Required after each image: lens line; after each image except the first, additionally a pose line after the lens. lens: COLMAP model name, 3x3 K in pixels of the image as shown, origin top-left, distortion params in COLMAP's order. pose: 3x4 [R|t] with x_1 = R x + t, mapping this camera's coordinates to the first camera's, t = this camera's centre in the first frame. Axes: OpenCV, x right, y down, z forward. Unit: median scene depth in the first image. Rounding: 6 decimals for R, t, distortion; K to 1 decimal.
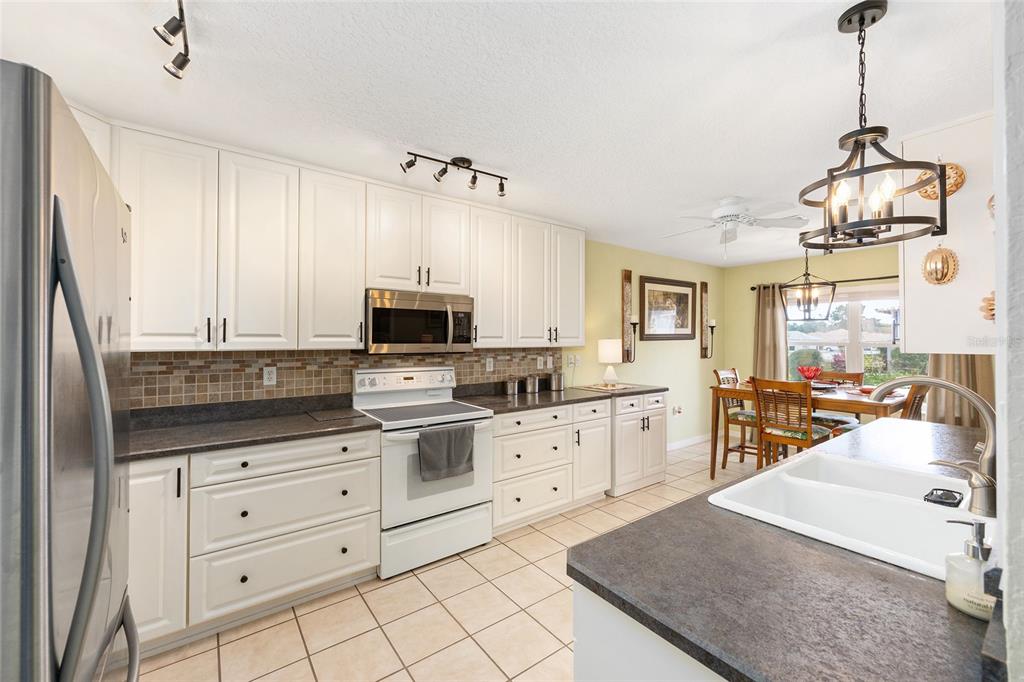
lens RADIAL K [[411.6, 0, 512.0], [0, 411.6, 334.9], [0, 0, 1]] dist [-0.002951, 0.002236]
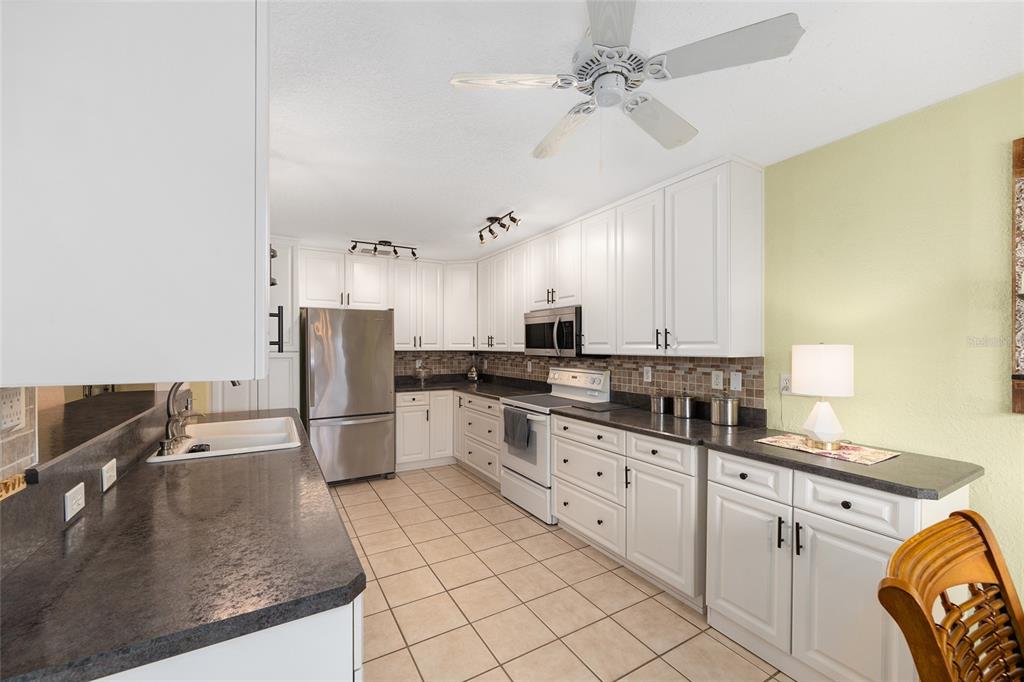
lens RADIAL K [[411.6, 0, 512.7], [0, 411.6, 347.4], [0, 0, 1]] dist [-0.002951, 0.002236]
pose [[-0.101127, 0.003201, -0.994868, 0.839126], [0.011837, 0.999928, 0.002014, 0.009584], [0.994803, -0.011573, -0.101158, 0.792649]]
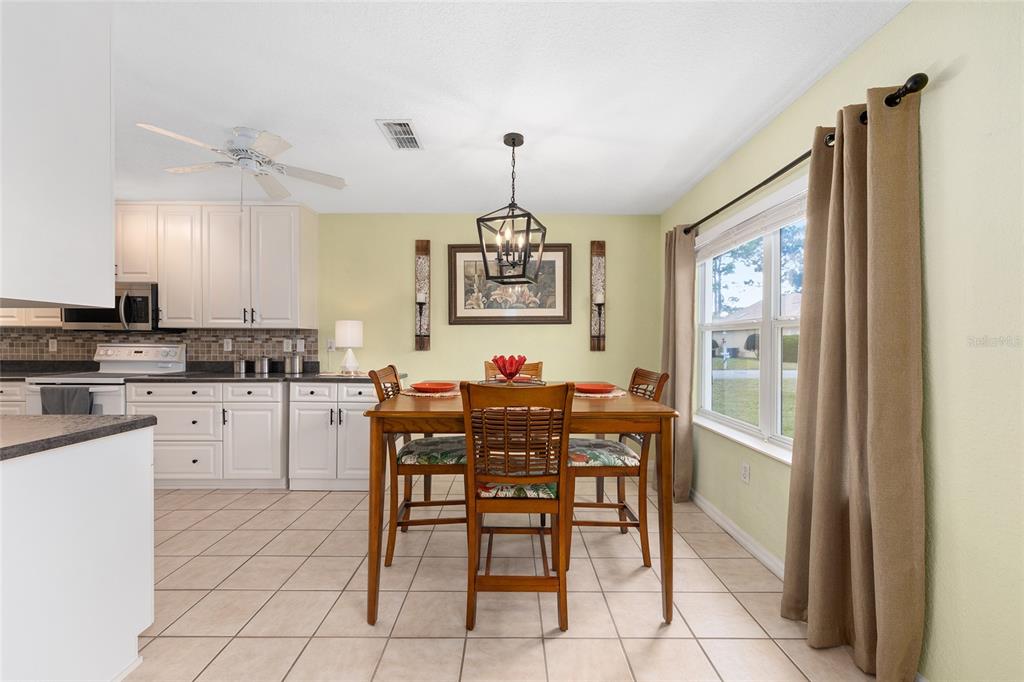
lens RADIAL K [[411.6, 0, 512.8], [0, 411.6, 342.5], [0, 0, 1]] dist [-0.002951, 0.002236]
pose [[0.808856, 0.008267, -0.587949, 1.194194], [0.001779, 0.999862, 0.016506, 0.048630], [0.588004, -0.014397, 0.808730, 0.551291]]
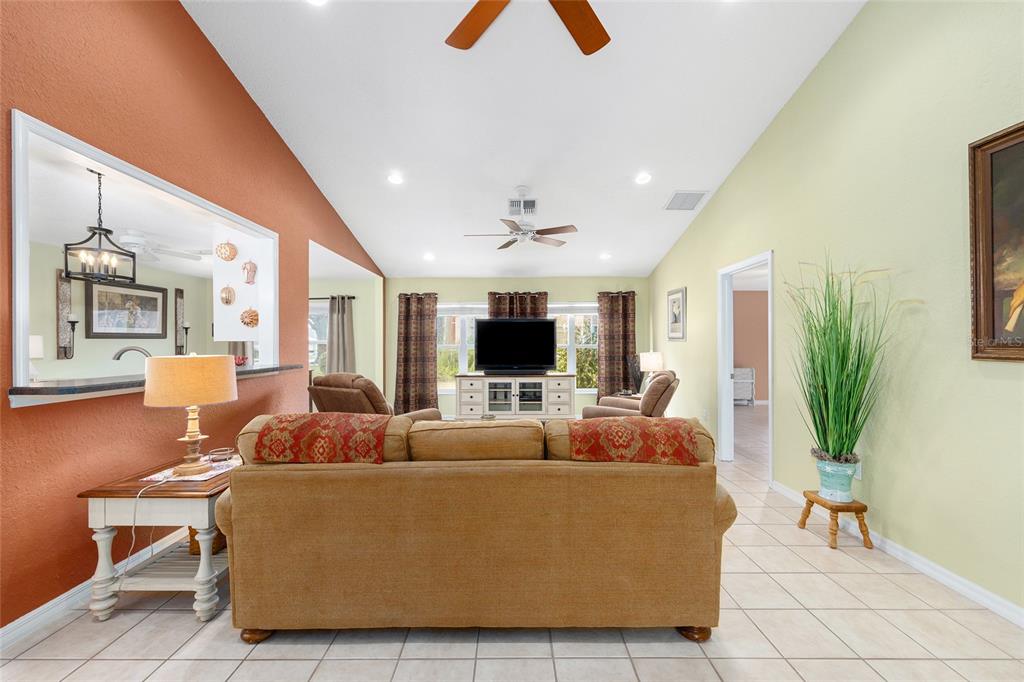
lens RADIAL K [[411.6, 0, 510.5], [0, 411.6, 346.2], [0, 0, 1]] dist [-0.002951, 0.002236]
pose [[0.597848, -0.006251, 0.801585, 0.155196], [-0.005376, 0.999916, 0.011807, 0.021241], [-0.801591, -0.011368, 0.597764, -0.676066]]
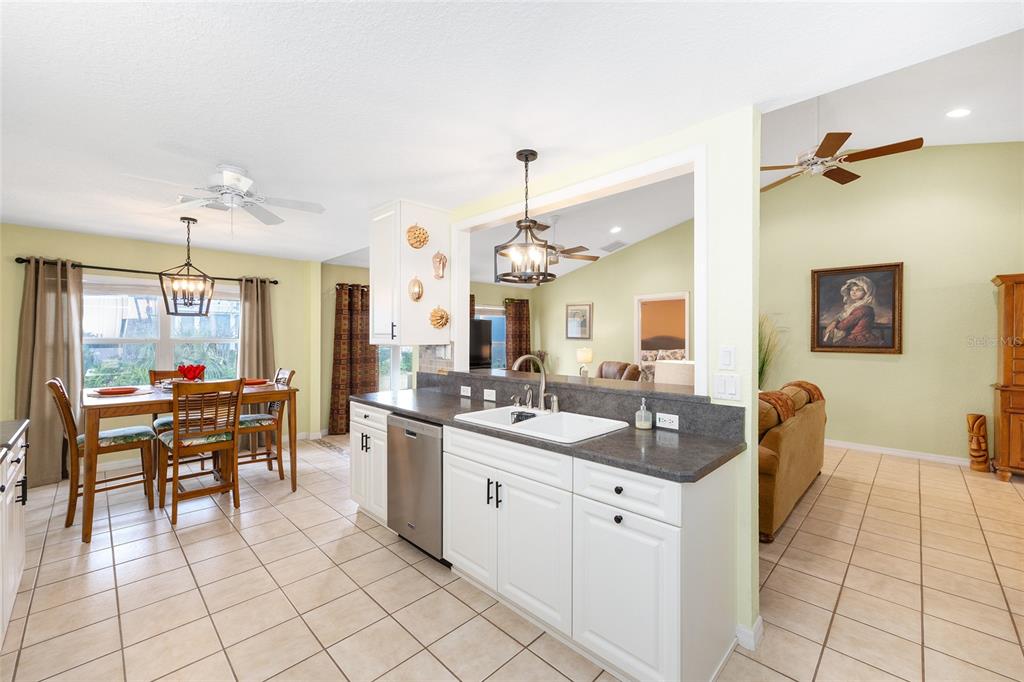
lens RADIAL K [[411.6, 0, 510.7], [0, 411.6, 336.8], [0, 0, 1]] dist [-0.002951, 0.002236]
pose [[-0.152783, -0.001733, 0.988258, -0.328127], [-0.013475, 0.999909, -0.000329, 0.004050], [-0.988168, -0.013367, -0.152792, 0.475249]]
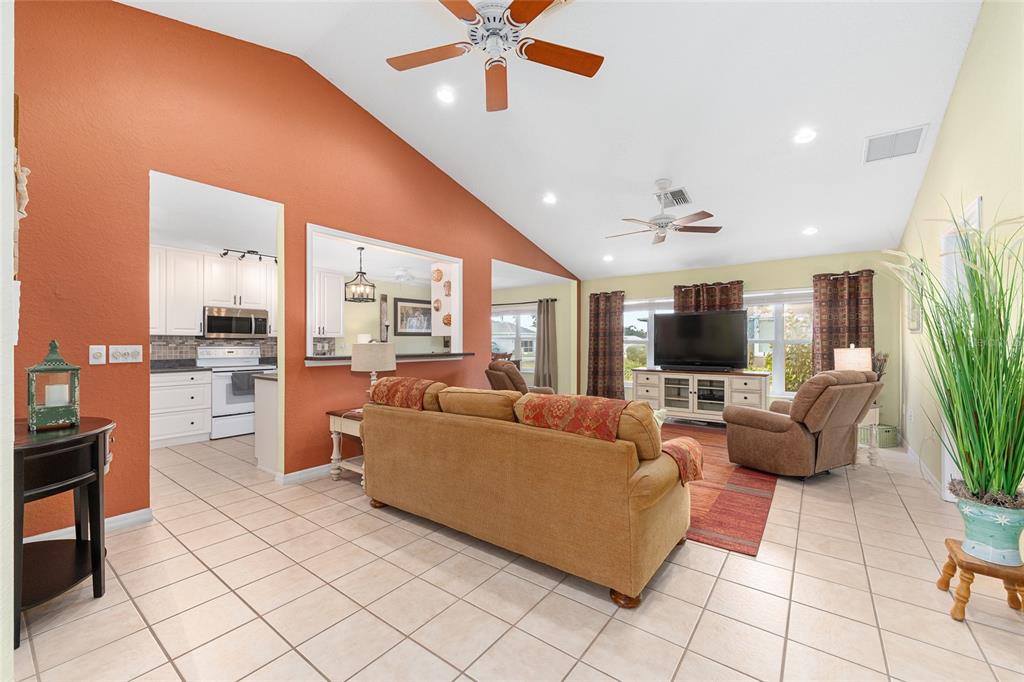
lens RADIAL K [[411.6, 0, 513.3], [0, 411.6, 344.2], [0, 0, 1]] dist [-0.002951, 0.002236]
pose [[0.959226, -0.001772, 0.282635, 0.403800], [-0.002076, 0.999909, 0.013317, 0.034009], [-0.282633, -0.013361, 0.959135, -1.039786]]
